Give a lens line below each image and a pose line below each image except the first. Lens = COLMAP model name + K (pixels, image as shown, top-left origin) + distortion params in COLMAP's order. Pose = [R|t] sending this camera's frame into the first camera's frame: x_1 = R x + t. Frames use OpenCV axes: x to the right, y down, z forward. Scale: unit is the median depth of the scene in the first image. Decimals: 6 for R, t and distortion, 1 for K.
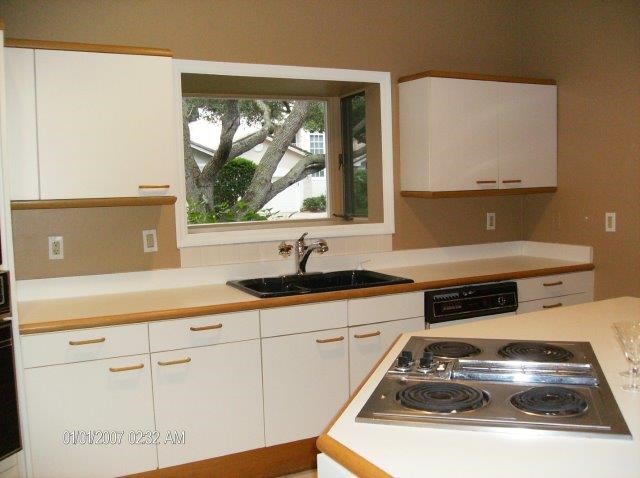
lens RADIAL K [[646.7, 0, 320.0], [0, 646.7, 239.0], [0, 0, 1]] dist [-0.134591, 0.129790]
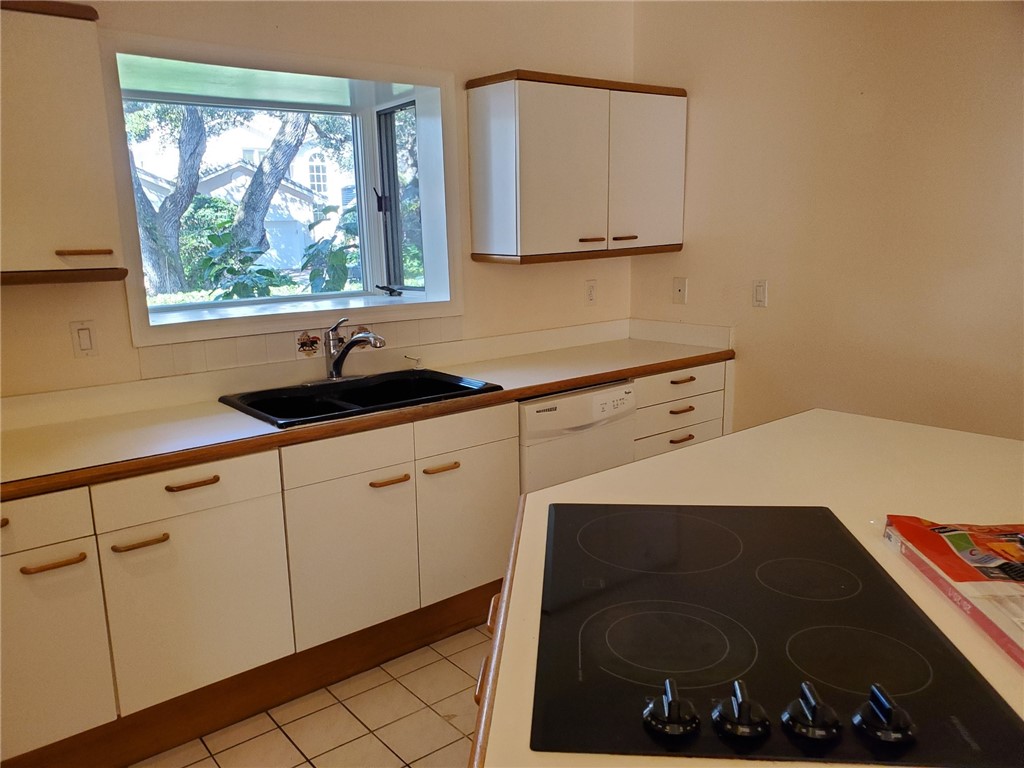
lens RADIAL K [[797.1, 0, 490.6], [0, 797.1, 391.8], [0, 0, 1]] dist [0.134849, -0.236267]
pose [[0.979864, -0.039929, 0.195633, -0.037299], [0.017713, 0.993320, 0.114021, -0.028983], [-0.198879, -0.108260, 0.974026, 0.157967]]
